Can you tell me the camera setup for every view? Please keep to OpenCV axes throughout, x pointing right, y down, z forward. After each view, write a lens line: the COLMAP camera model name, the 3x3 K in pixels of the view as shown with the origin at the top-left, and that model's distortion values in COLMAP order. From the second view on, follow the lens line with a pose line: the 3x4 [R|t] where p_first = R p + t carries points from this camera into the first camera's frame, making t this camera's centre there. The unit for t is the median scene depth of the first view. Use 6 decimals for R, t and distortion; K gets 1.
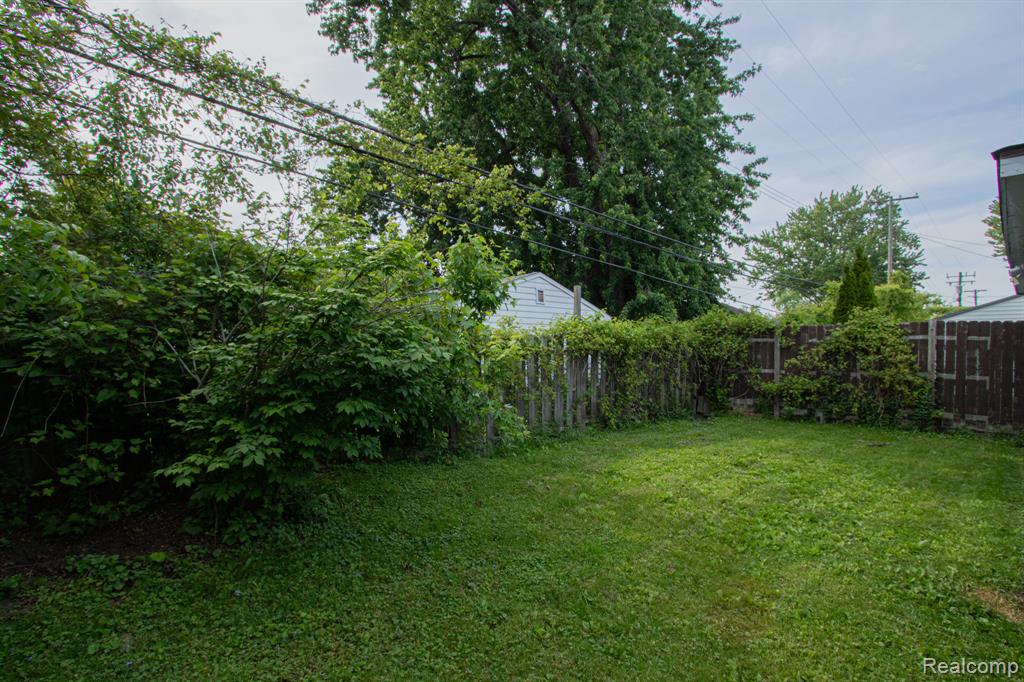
lens RADIAL K [[487.6, 0, 508.6], [0, 487.6, 343.5], [0, 0, 1]] dist [-0.014553, 0.002183]
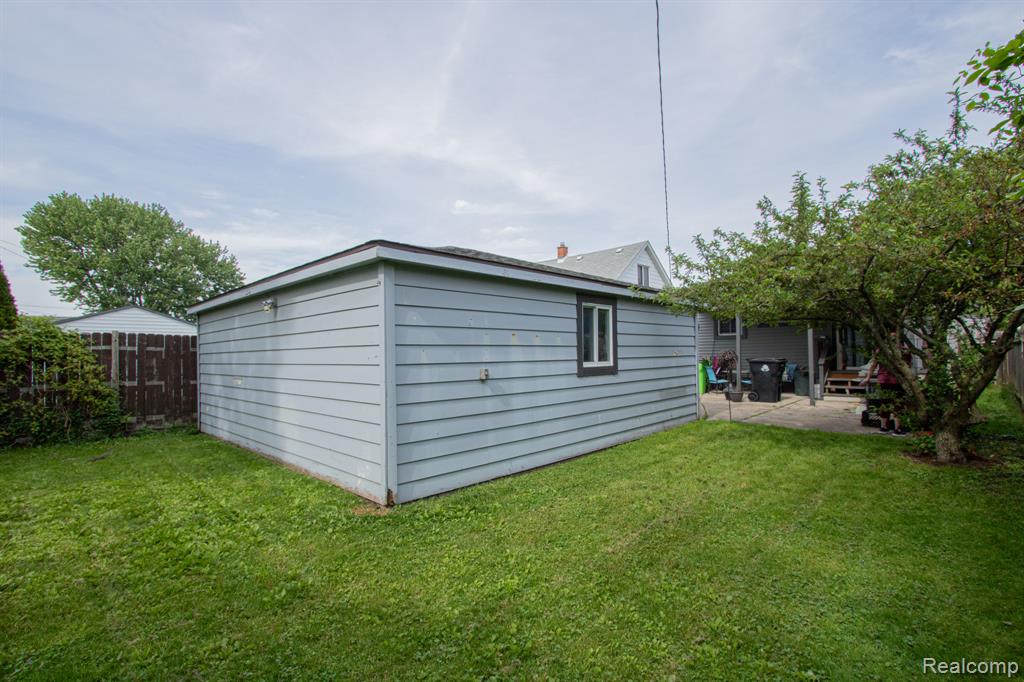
lens RADIAL K [[487.6, 0, 508.4], [0, 487.6, 343.2], [0, 0, 1]] dist [-0.014553, 0.002183]
pose [[-0.037708, 0.015351, 0.999171, -0.215590], [0.004209, 0.999876, -0.015203, -0.003268], [-0.999280, 0.003632, -0.037768, 0.185974]]
